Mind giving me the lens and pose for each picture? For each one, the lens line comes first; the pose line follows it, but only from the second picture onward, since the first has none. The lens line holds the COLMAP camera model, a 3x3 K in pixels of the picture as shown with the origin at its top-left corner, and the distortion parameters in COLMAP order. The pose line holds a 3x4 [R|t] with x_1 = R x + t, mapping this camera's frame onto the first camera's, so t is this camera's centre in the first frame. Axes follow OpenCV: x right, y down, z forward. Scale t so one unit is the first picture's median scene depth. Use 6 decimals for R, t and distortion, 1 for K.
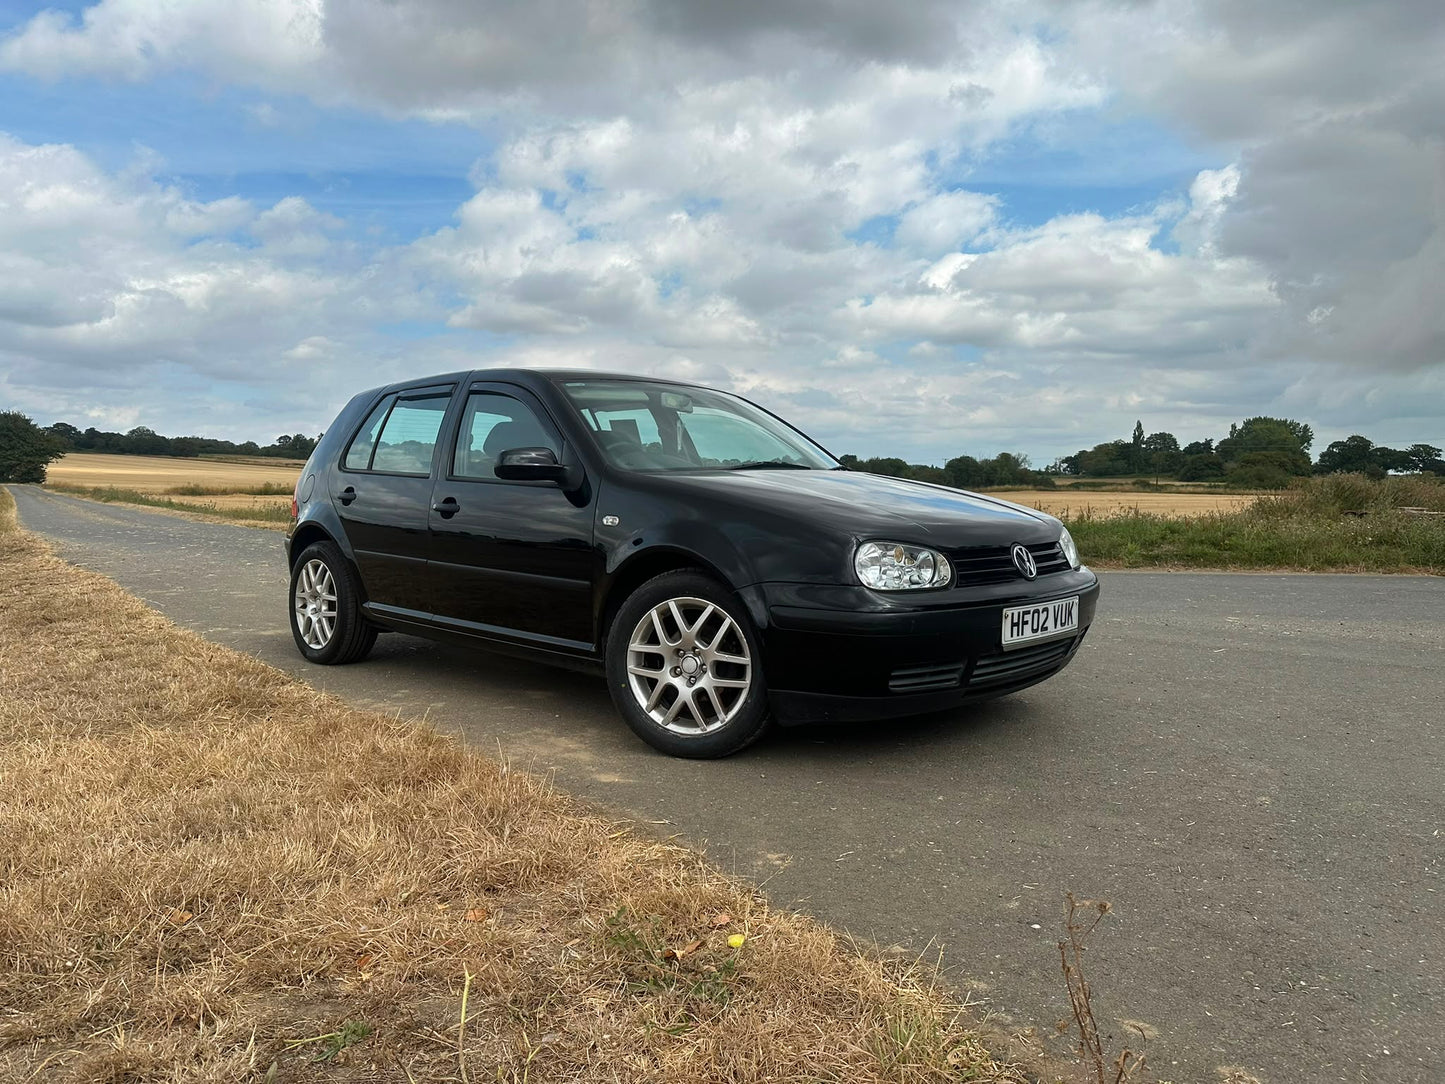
lens RADIAL K [[1042.1, 0, 729.6], [0, 1042.1, 562.9], [0, 0, 1]] dist [0.063616, -0.067037]
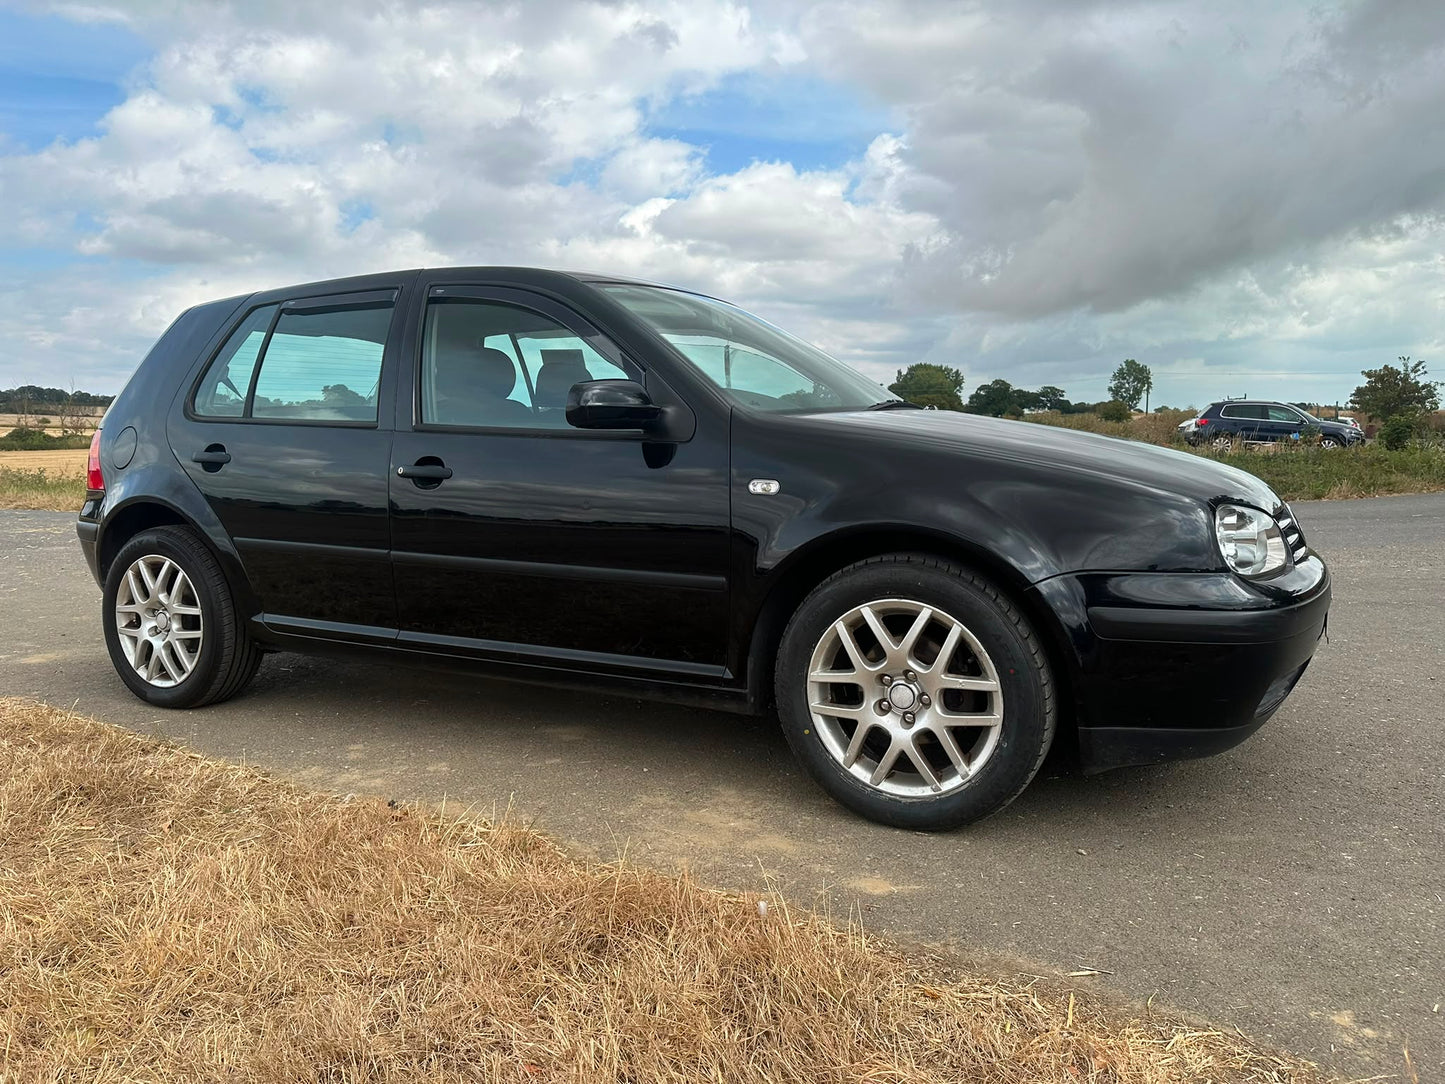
lens RADIAL K [[1042.1, 0, 750.9], [0, 1042.1, 546.1], [0, 0, 1]] dist [0.063616, -0.067037]
pose [[0.959085, -0.046879, 0.279210, -0.208579], [0.036916, 0.998484, 0.040838, -0.021362], [-0.280701, -0.028860, 0.959361, 0.237182]]
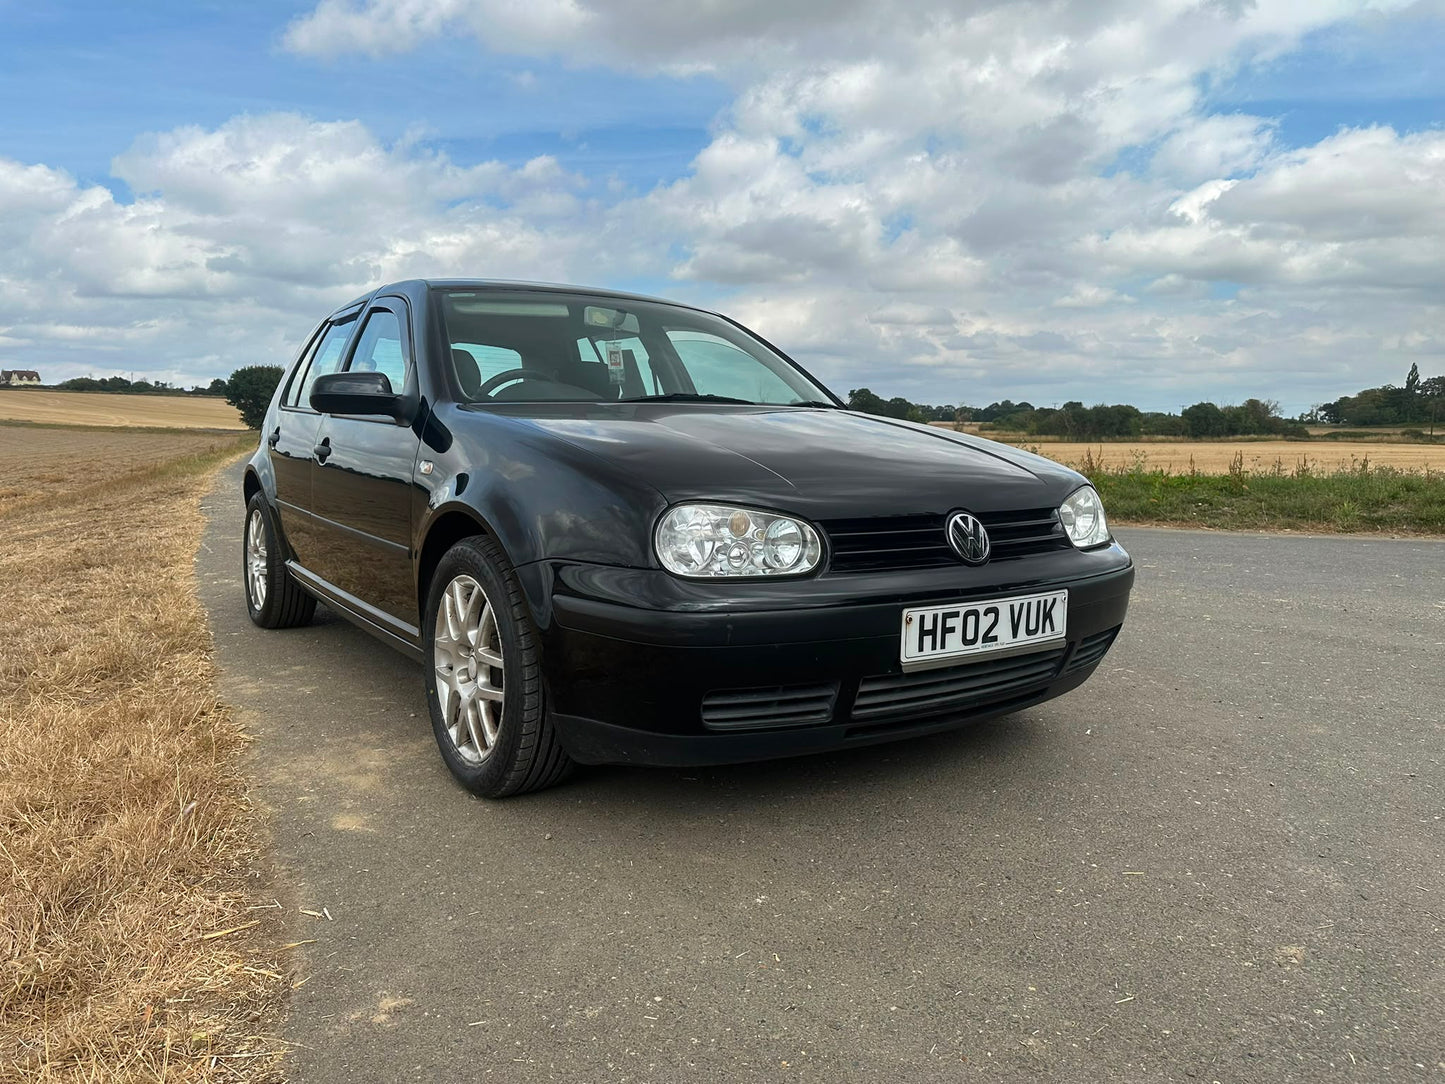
lens RADIAL K [[1042.1, 0, 746.4], [0, 1042.1, 562.9], [0, 0, 1]] dist [0.063616, -0.067037]
pose [[0.980771, 0.026532, -0.193351, 0.179585], [-0.017304, 0.998636, 0.049264, -0.010188], [0.194395, -0.044971, 0.979892, 0.205149]]
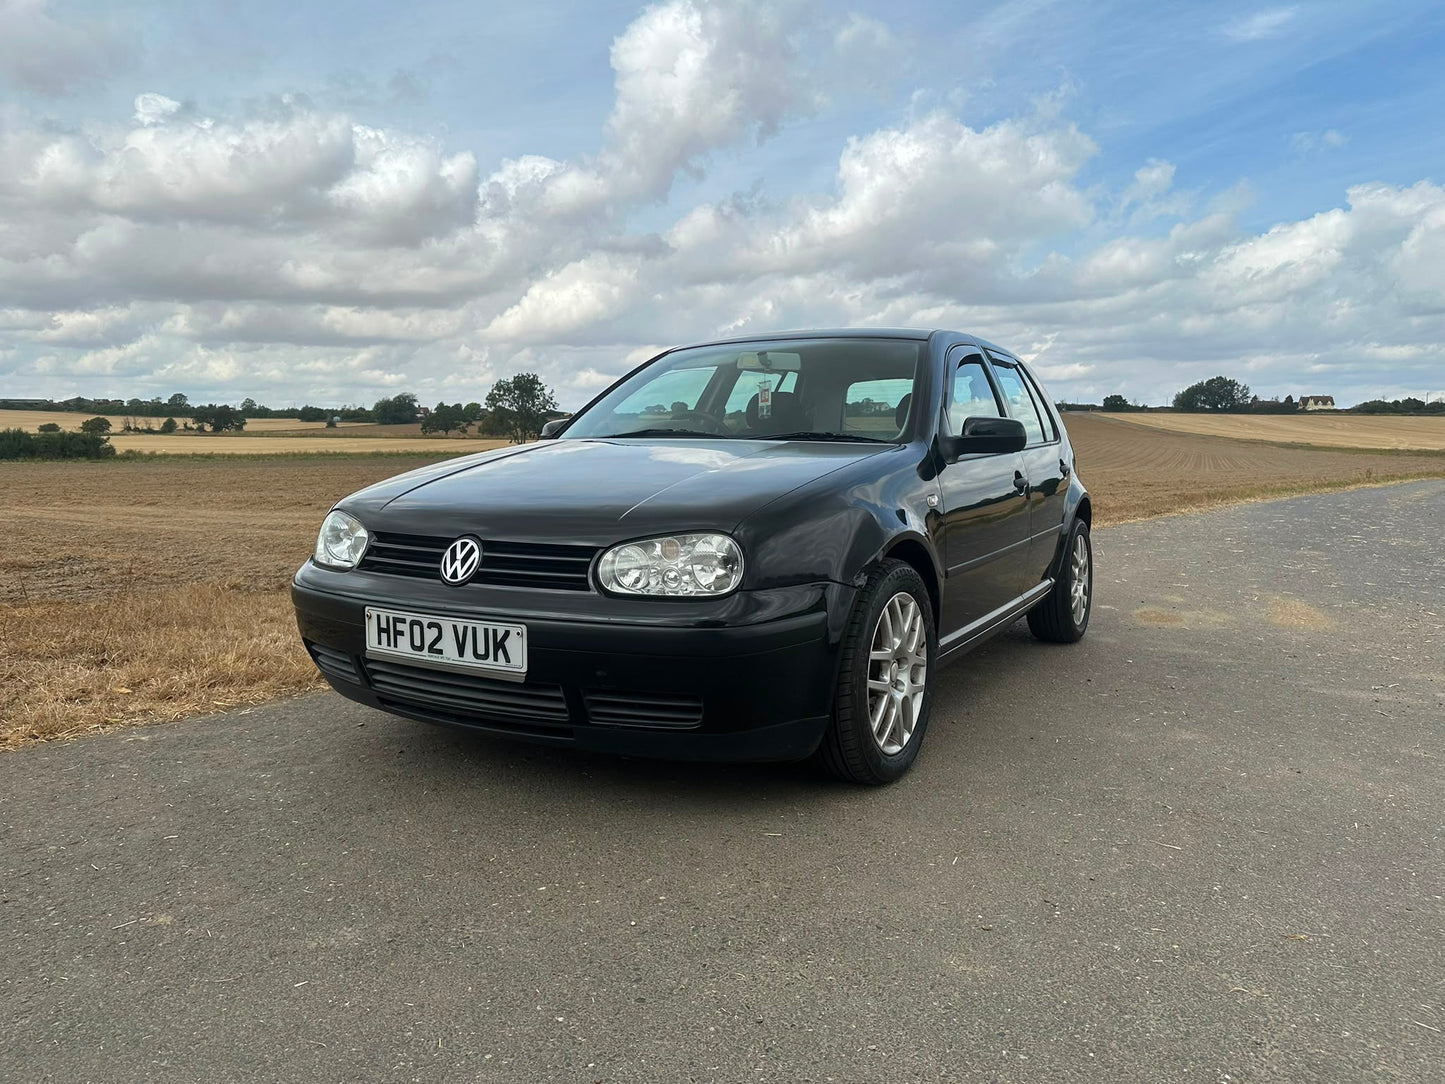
lens RADIAL K [[1042.1, 0, 722.1], [0, 1042.1, 554.8], [0, 0, 1]] dist [0.063616, -0.067037]
pose [[0.239769, 0.099890, -0.965677, 0.693367], [-0.079872, 0.993350, 0.082921, -0.054168], [0.967539, 0.057249, 0.246153, 0.657382]]
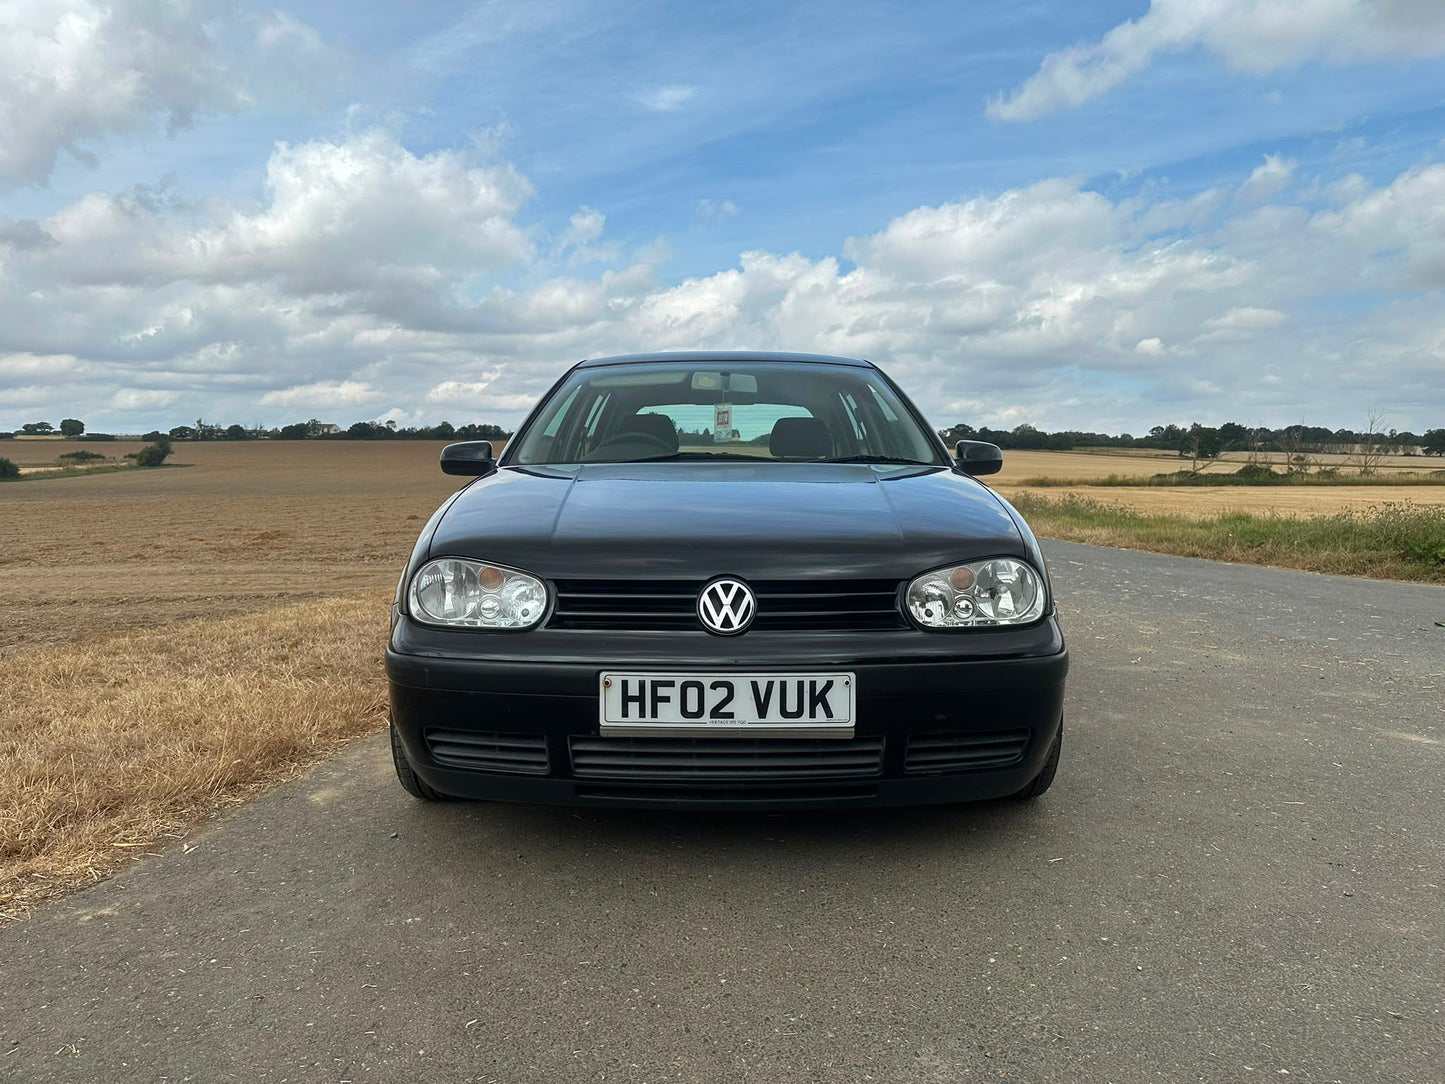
lens RADIAL K [[1042.1, 0, 723.8], [0, 1042.1, 561.6], [0, 0, 1]] dist [0.063616, -0.067037]
pose [[0.684838, 0.057240, -0.726444, 0.488686], [-0.051883, 0.998210, 0.029743, -0.030778], [0.726846, 0.017321, 0.686582, 0.370524]]
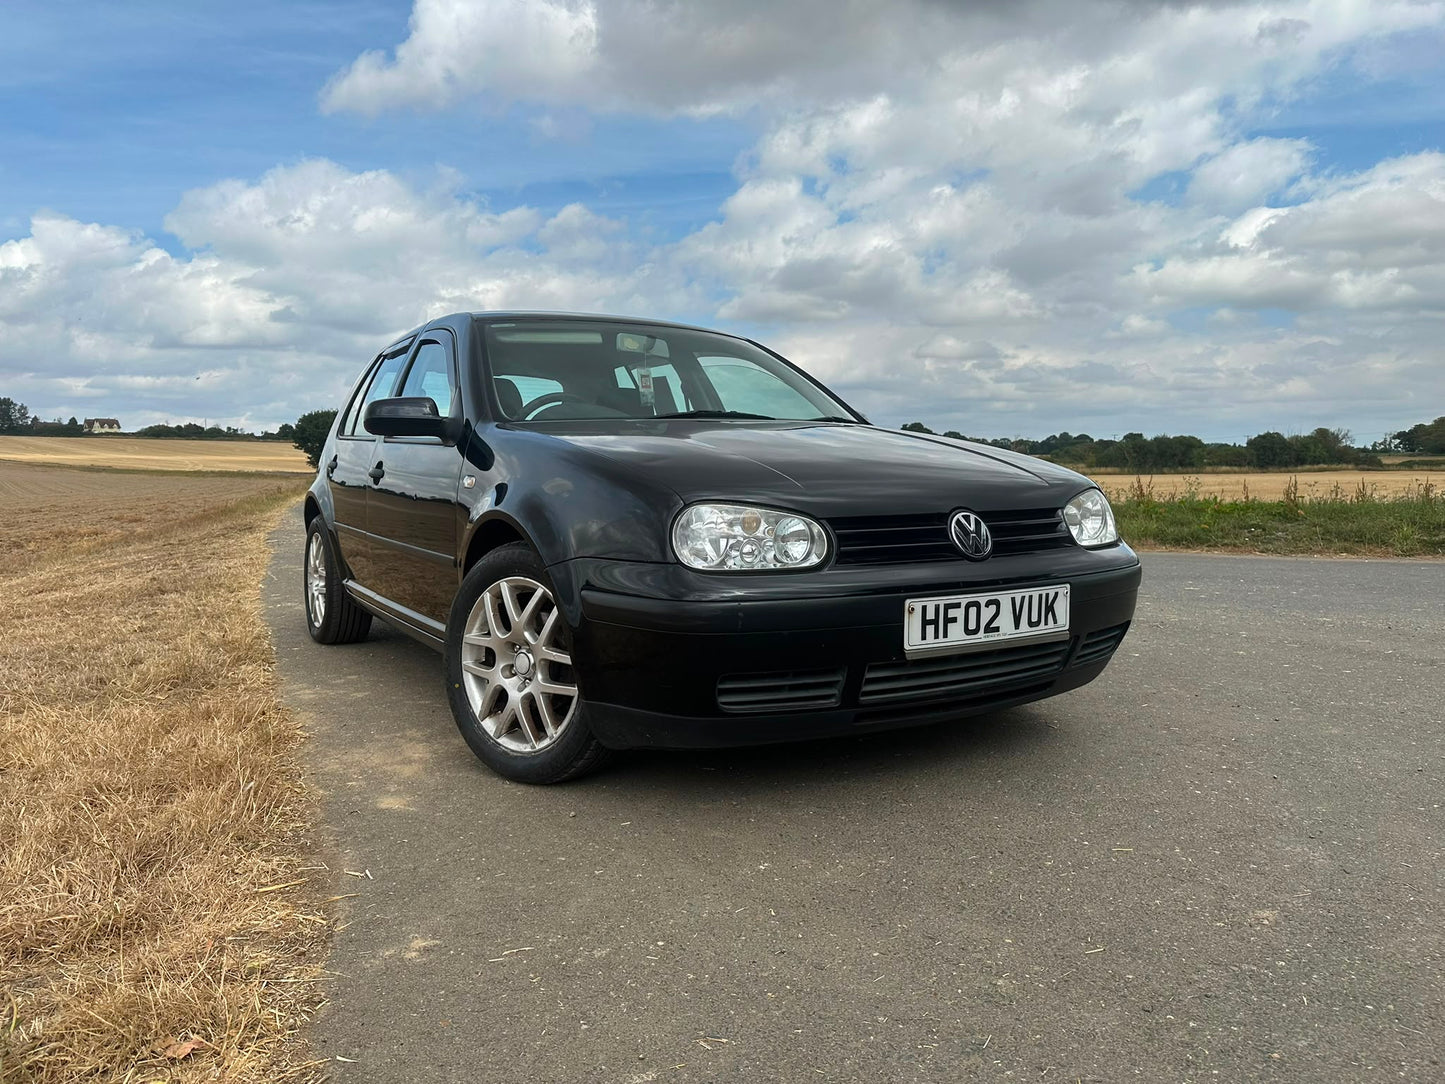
lens RADIAL K [[1042.1, 0, 732.5], [0, 1042.1, 545.1], [0, 0, 1]] dist [0.063616, -0.067037]
pose [[0.967195, 0.007757, -0.253917, 0.201808], [-0.008410, 0.999964, -0.001483, 0.005798], [0.253896, 0.003570, 0.967225, 0.179730]]
